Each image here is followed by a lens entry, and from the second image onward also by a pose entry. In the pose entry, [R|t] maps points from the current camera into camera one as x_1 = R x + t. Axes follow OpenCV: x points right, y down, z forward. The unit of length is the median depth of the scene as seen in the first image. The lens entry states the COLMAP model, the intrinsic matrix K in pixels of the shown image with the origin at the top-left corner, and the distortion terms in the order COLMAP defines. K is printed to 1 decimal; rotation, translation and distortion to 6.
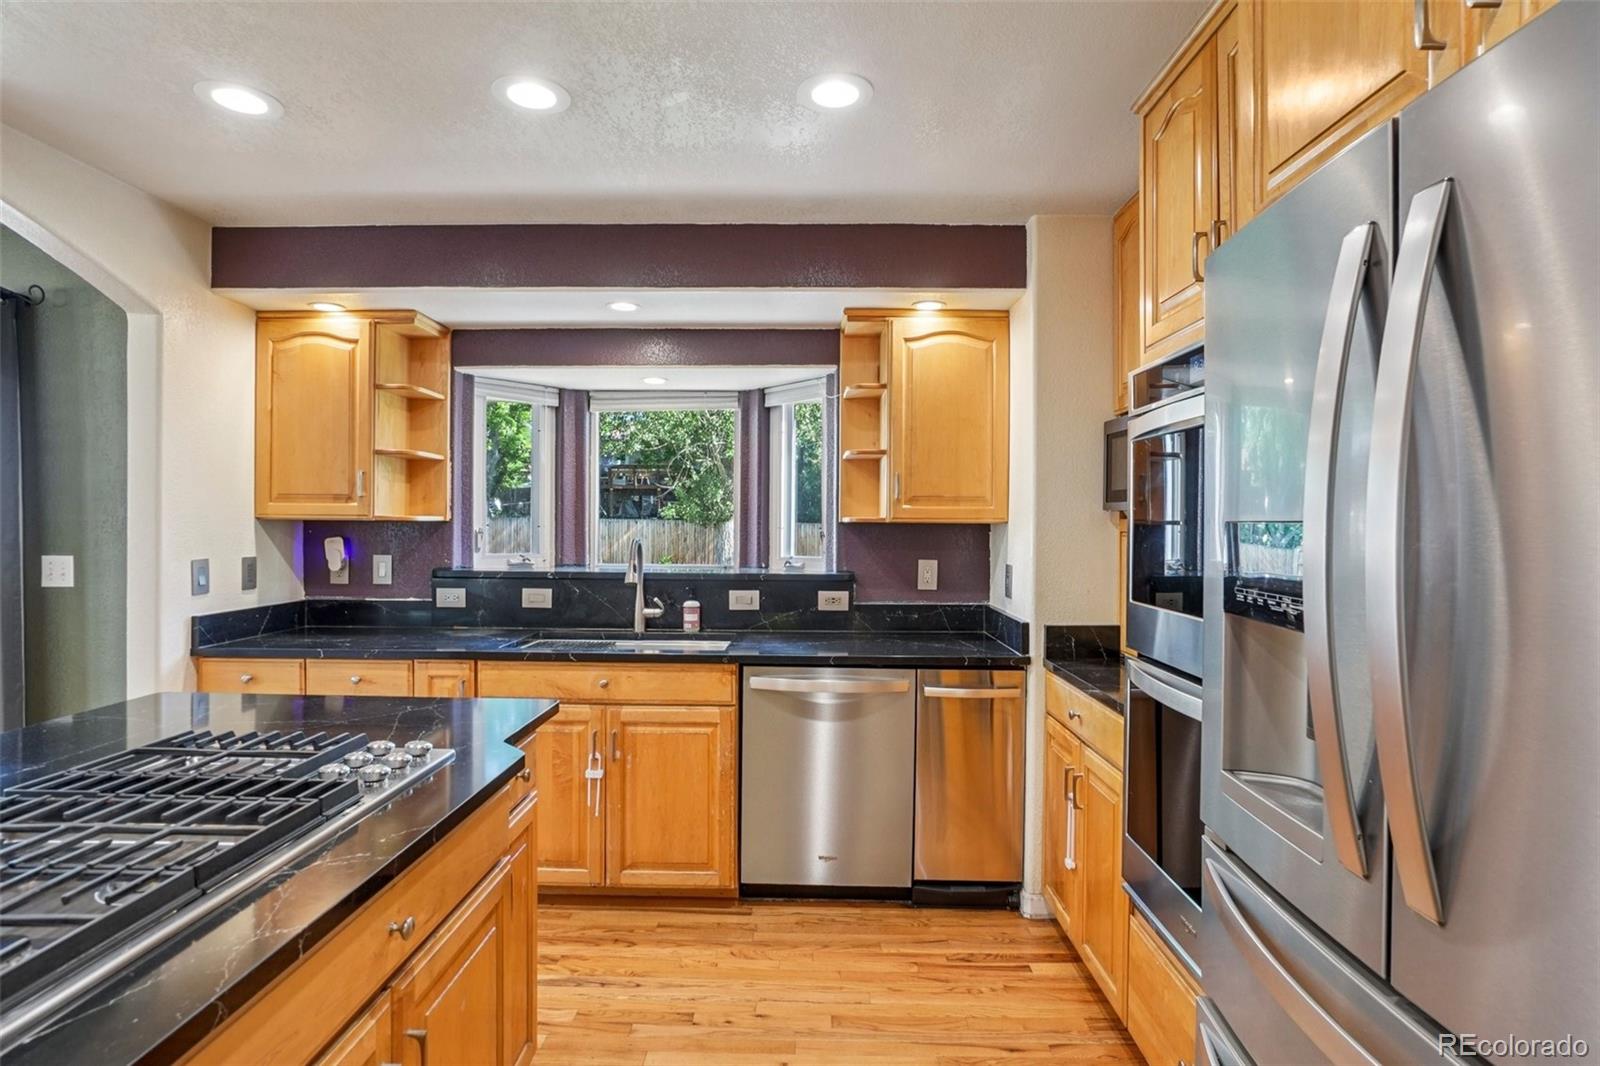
lens RADIAL K [[825.3, 0, 802.2], [0, 825.3, 525.5], [0, 0, 1]] dist [-0.023992, 0.004745]
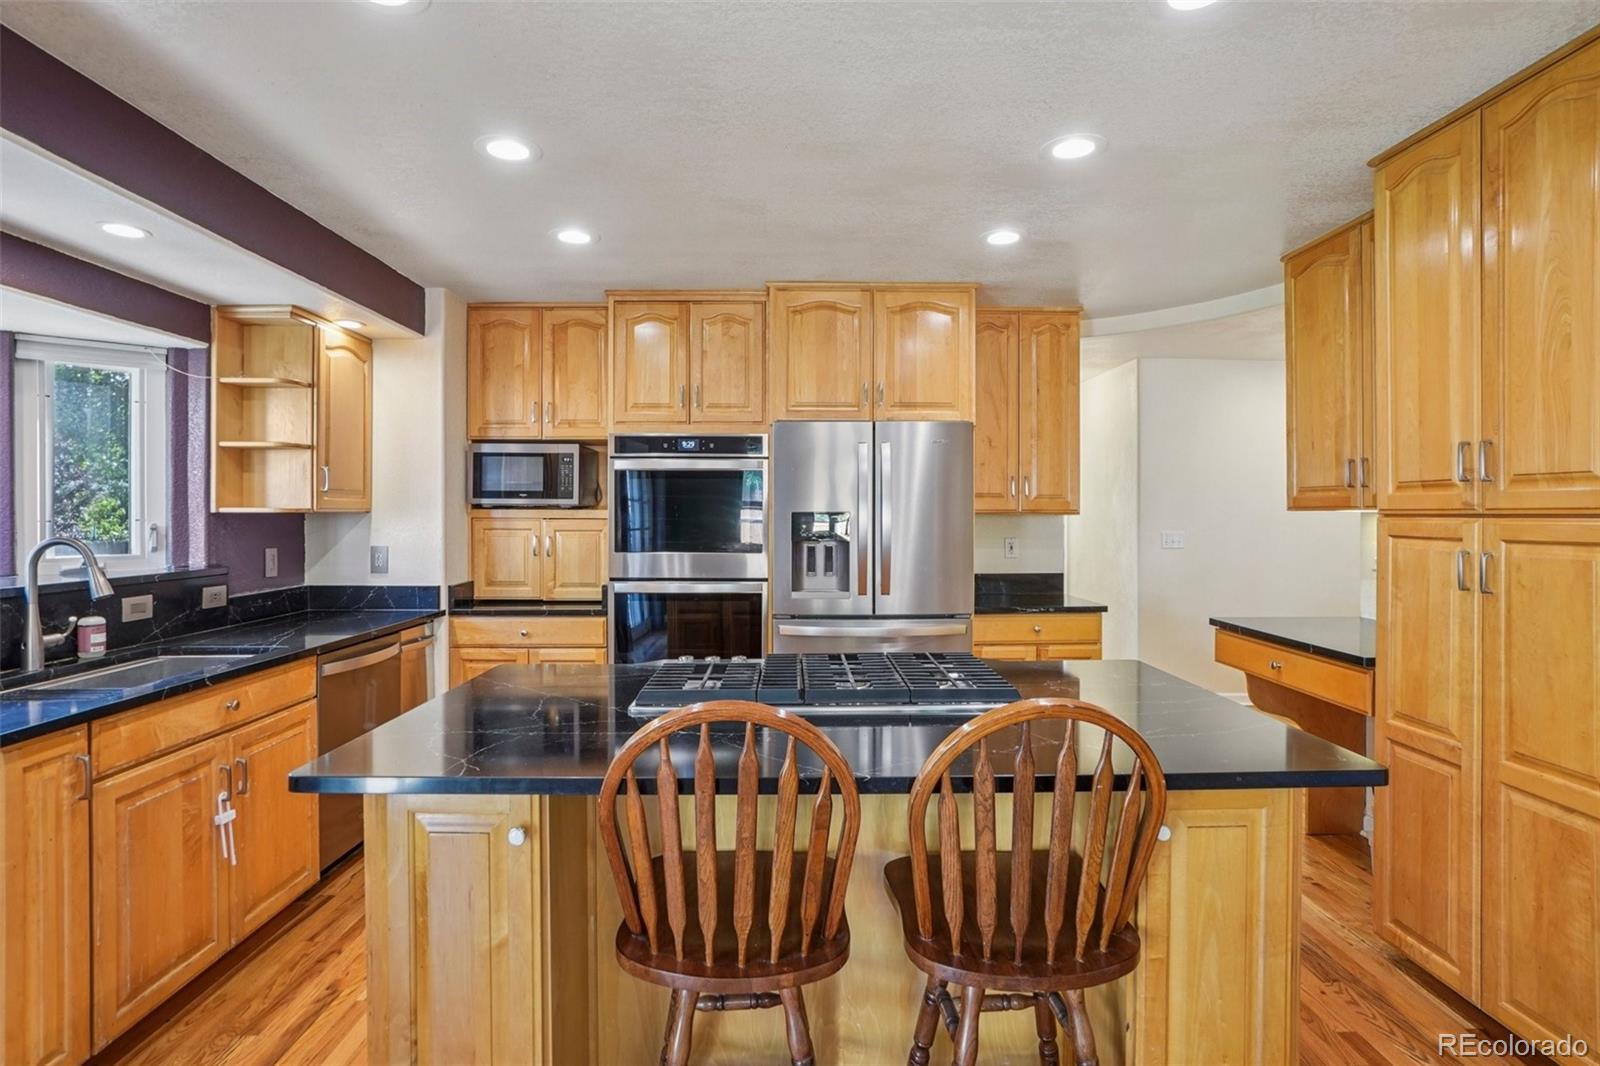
lens RADIAL K [[825.3, 0, 779.0], [0, 825.3, 505.6], [0, 0, 1]] dist [-0.023992, 0.004745]
pose [[-0.015776, 0.001626, 0.999874, -0.900879], [0.007329, 0.999972, -0.001510, -0.006126], [-0.999849, 0.007305, -0.015787, 0.376284]]
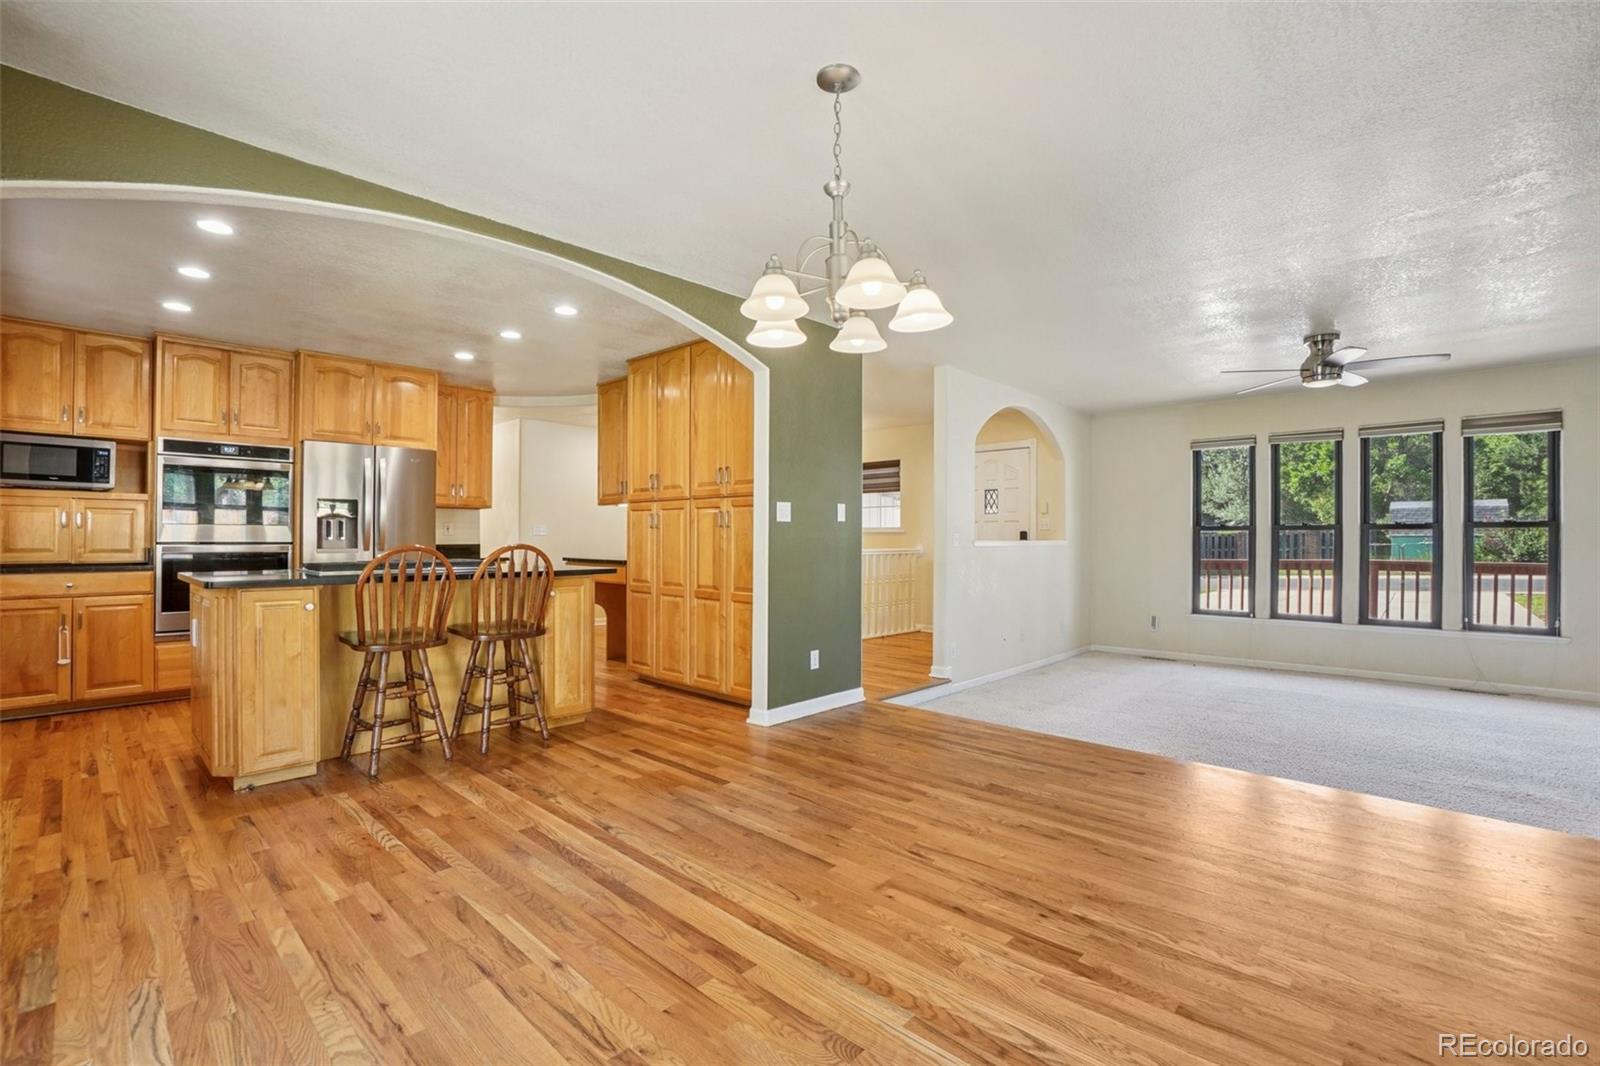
lens RADIAL K [[706.4, 0, 791.7], [0, 706.4, 536.2], [0, 0, 1]] dist [-0.010941, 0.002304]
pose [[-0.731228, -0.009125, 0.682072, -1.533028], [-0.000781, 0.999921, 0.012540, 0.060451], [-0.682132, 0.008637, -0.731178, 0.738483]]
